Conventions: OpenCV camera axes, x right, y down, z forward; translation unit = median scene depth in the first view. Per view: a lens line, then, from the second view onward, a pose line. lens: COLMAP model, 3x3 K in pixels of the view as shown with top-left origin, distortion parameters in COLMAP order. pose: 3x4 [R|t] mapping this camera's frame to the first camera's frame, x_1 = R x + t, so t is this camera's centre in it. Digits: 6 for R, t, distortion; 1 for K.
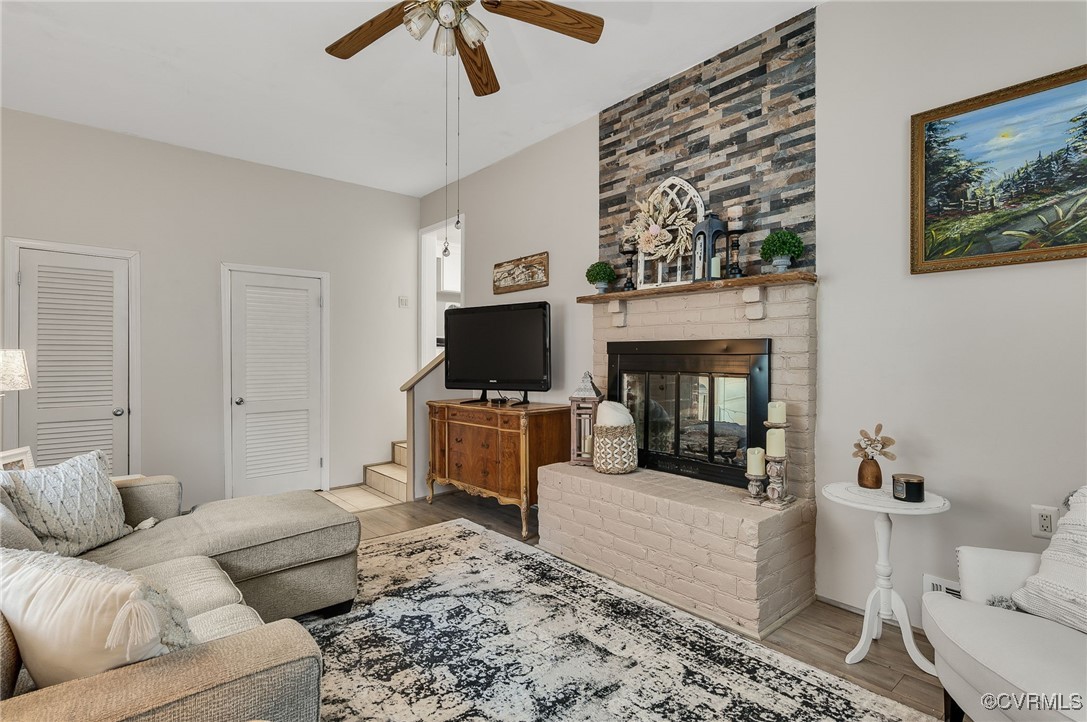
lens RADIAL K [[524.3, 0, 542.7], [0, 524.3, 360.8], [0, 0, 1]] dist [0.003005, 0.000494]
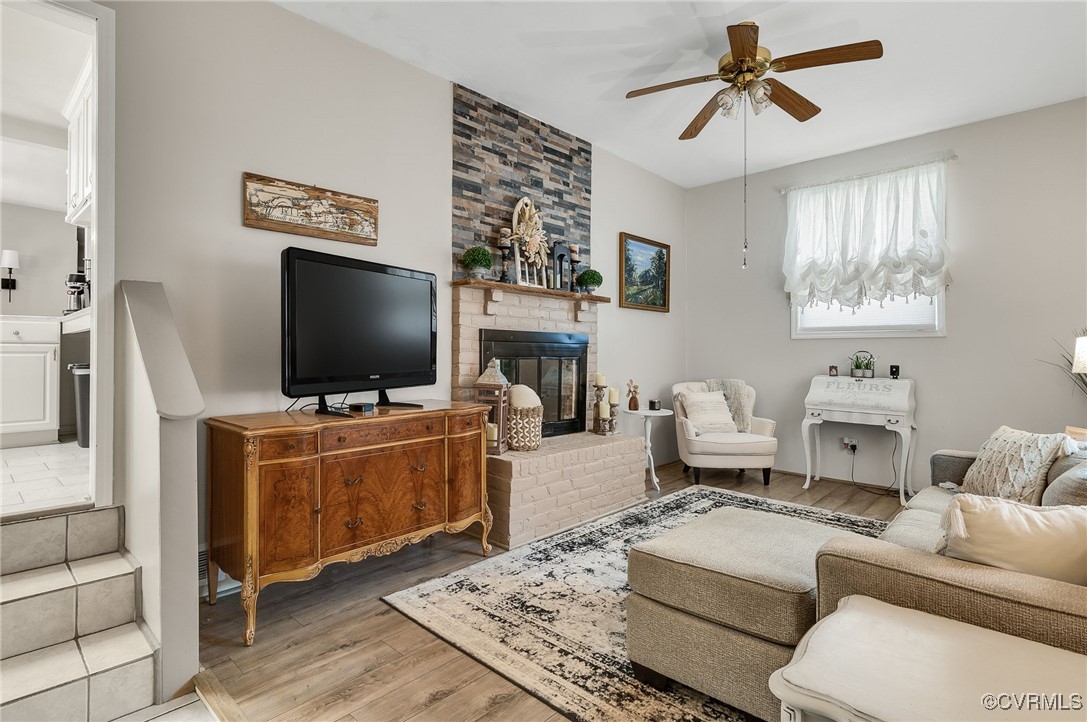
lens RADIAL K [[524.3, 0, 542.9], [0, 524.3, 355.4], [0, 0, 1]] dist [0.003005, 0.000494]
pose [[-0.078782, -0.002581, 0.996889, -1.001321], [0.003732, 0.999989, 0.002884, 0.014185], [-0.996885, 0.003948, -0.078771, 1.093033]]
